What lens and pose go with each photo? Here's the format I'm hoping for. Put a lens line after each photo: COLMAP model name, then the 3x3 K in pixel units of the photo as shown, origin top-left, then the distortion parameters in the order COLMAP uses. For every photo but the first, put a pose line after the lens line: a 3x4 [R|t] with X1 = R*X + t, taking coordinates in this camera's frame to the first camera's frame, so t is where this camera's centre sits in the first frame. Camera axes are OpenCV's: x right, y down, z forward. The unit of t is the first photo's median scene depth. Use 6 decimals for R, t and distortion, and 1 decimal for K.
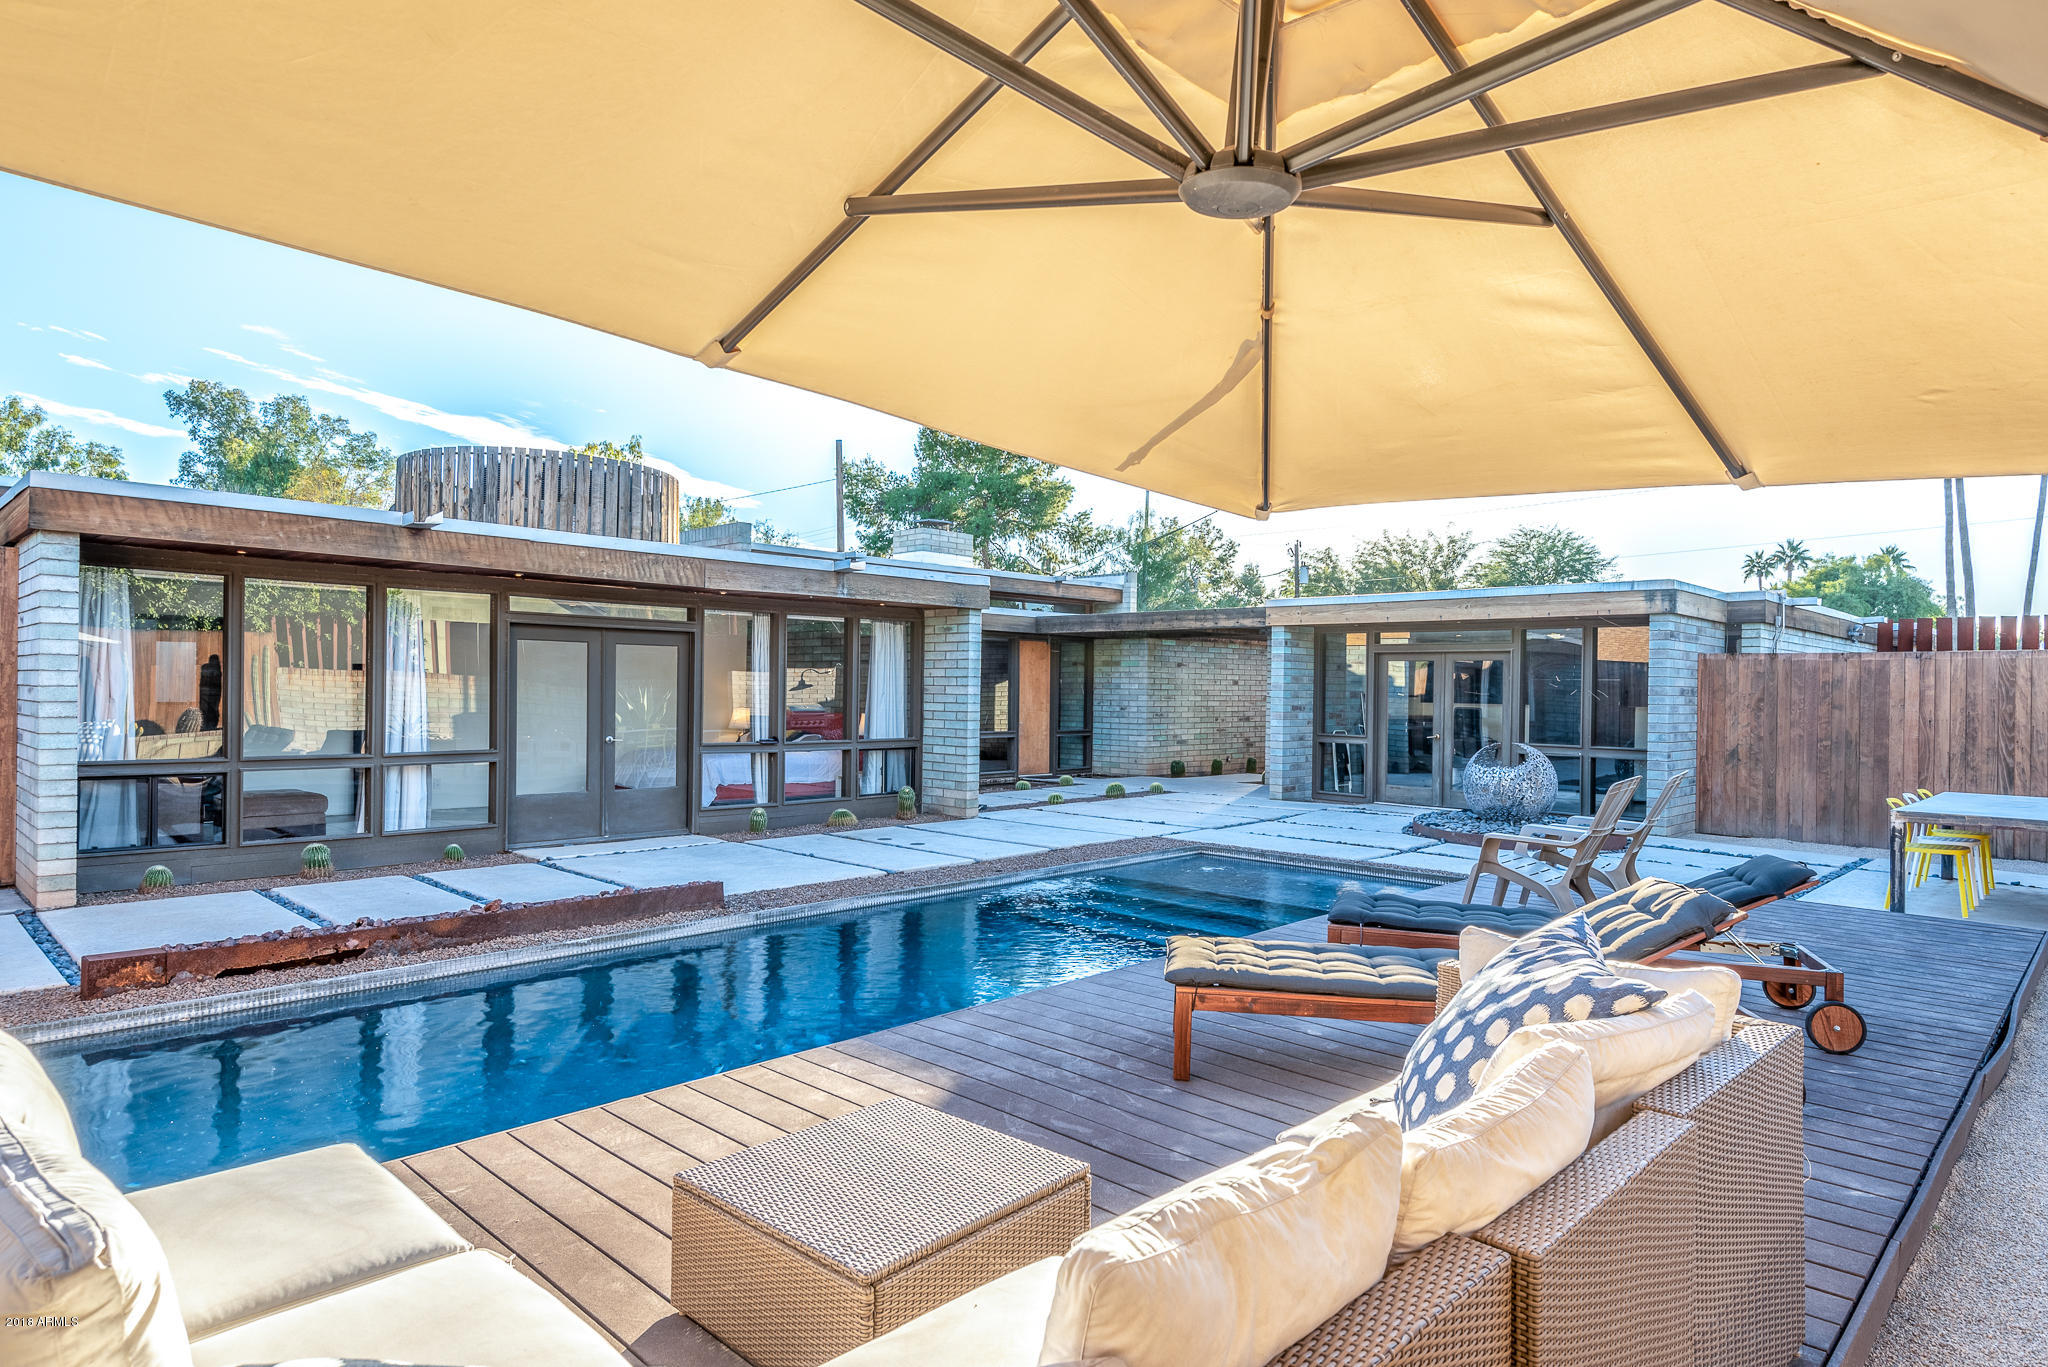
lens RADIAL K [[1177.8, 0, 1024.0], [0, 1177.8, 683.5], [0, 0, 1]] dist [-0.039515, -0.000480]
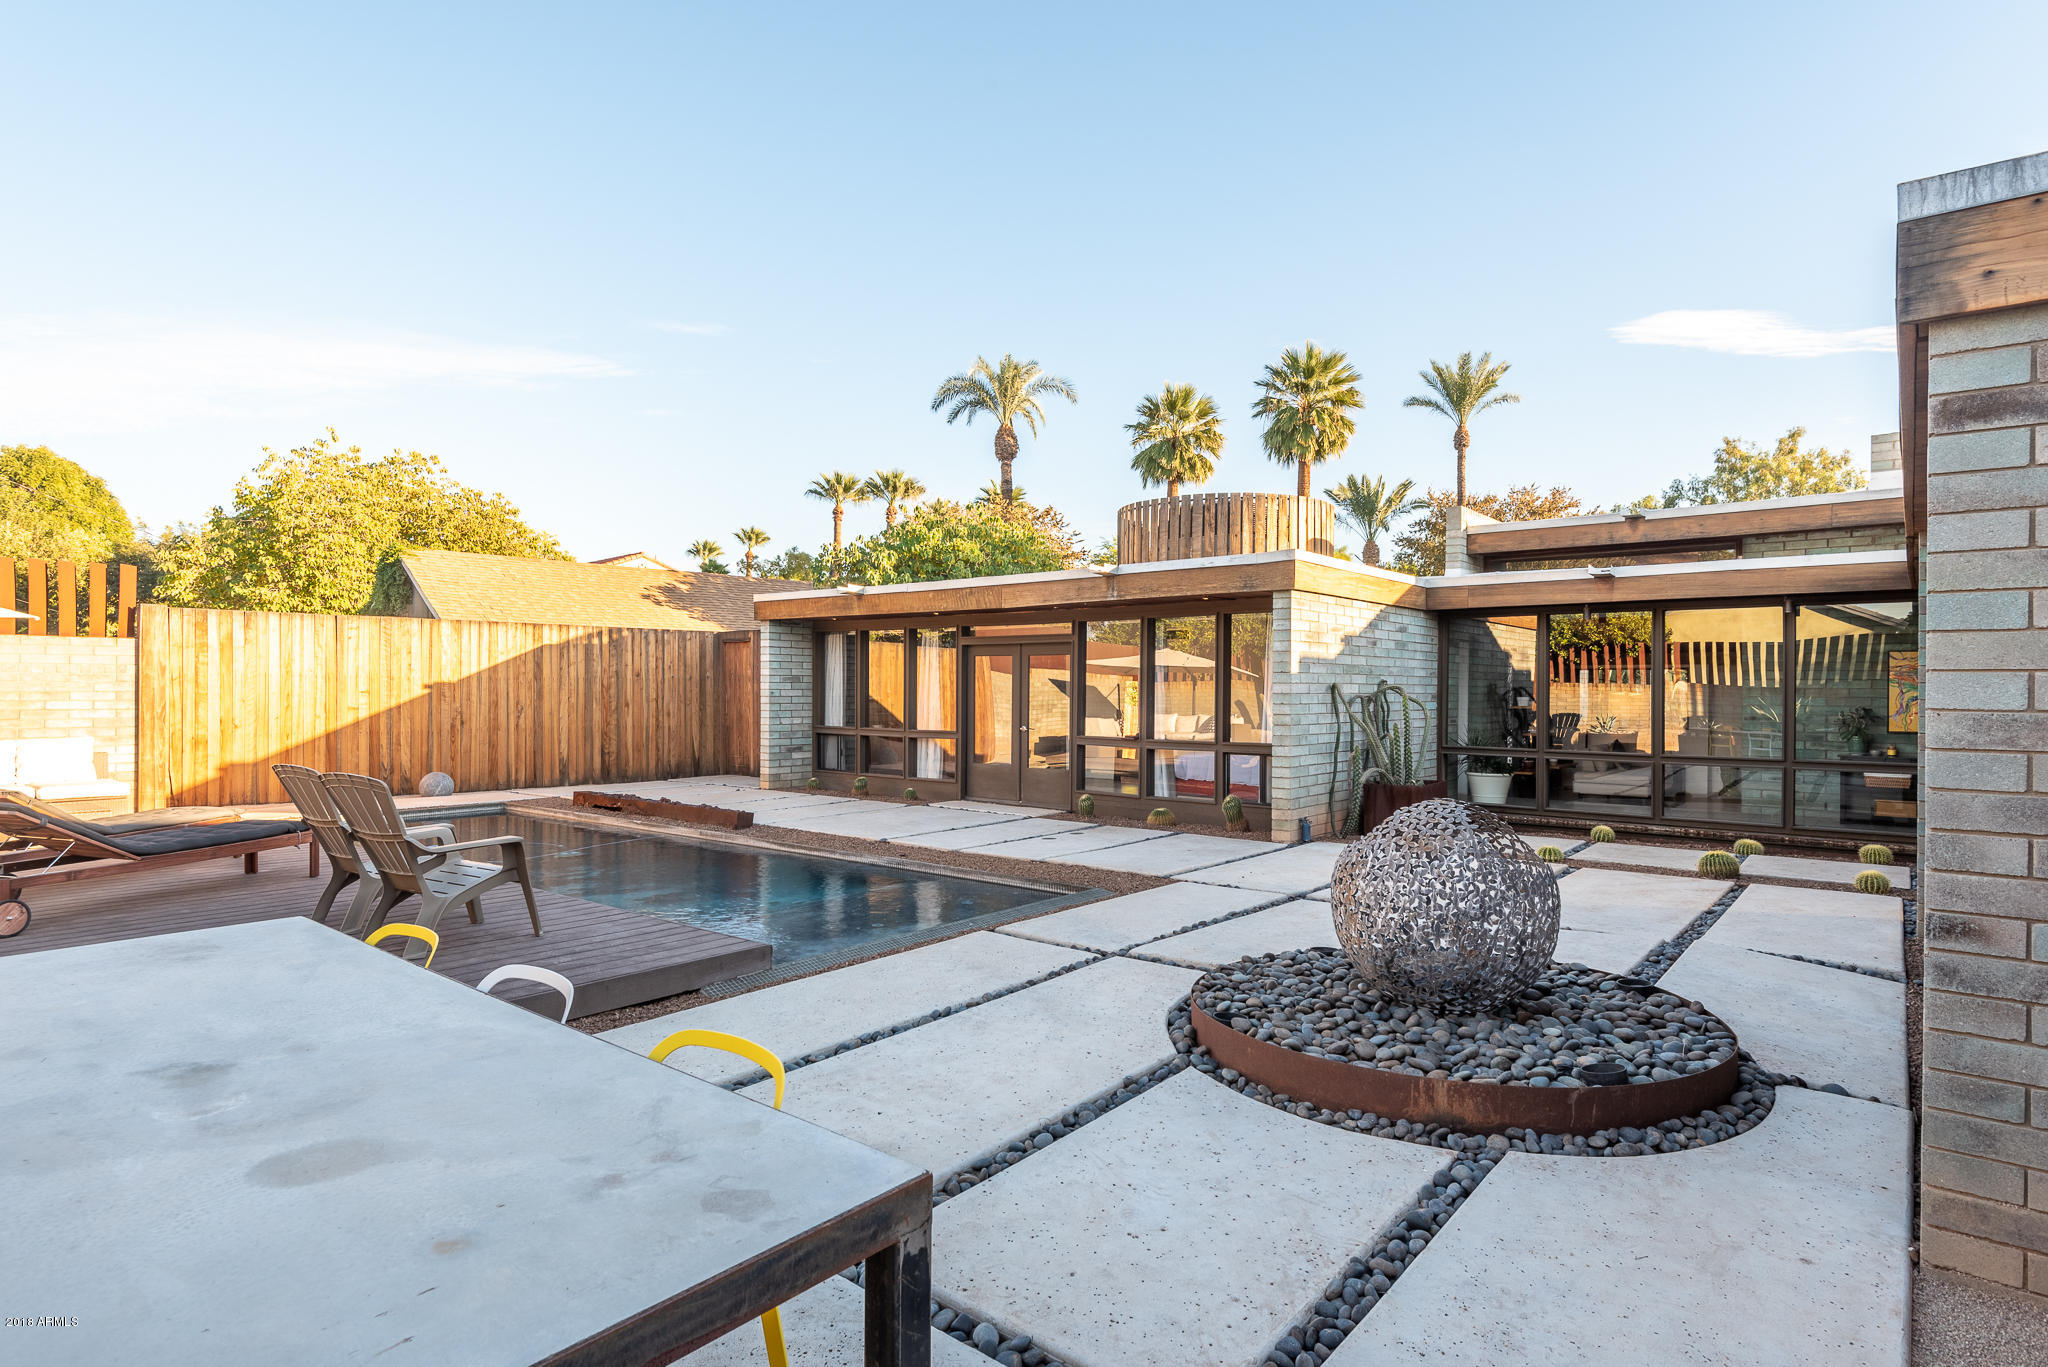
lens RADIAL K [[1077.1, 0, 975.9], [0, 1077.1, 689.0], [0, 0, 1]] dist [-0.000825, -0.001611]
pose [[0.050277, -0.007039, -0.998711, 0.916574], [0.006446, 0.999957, -0.006724, 0.012313], [0.998715, -0.006100, 0.050320, 0.949840]]
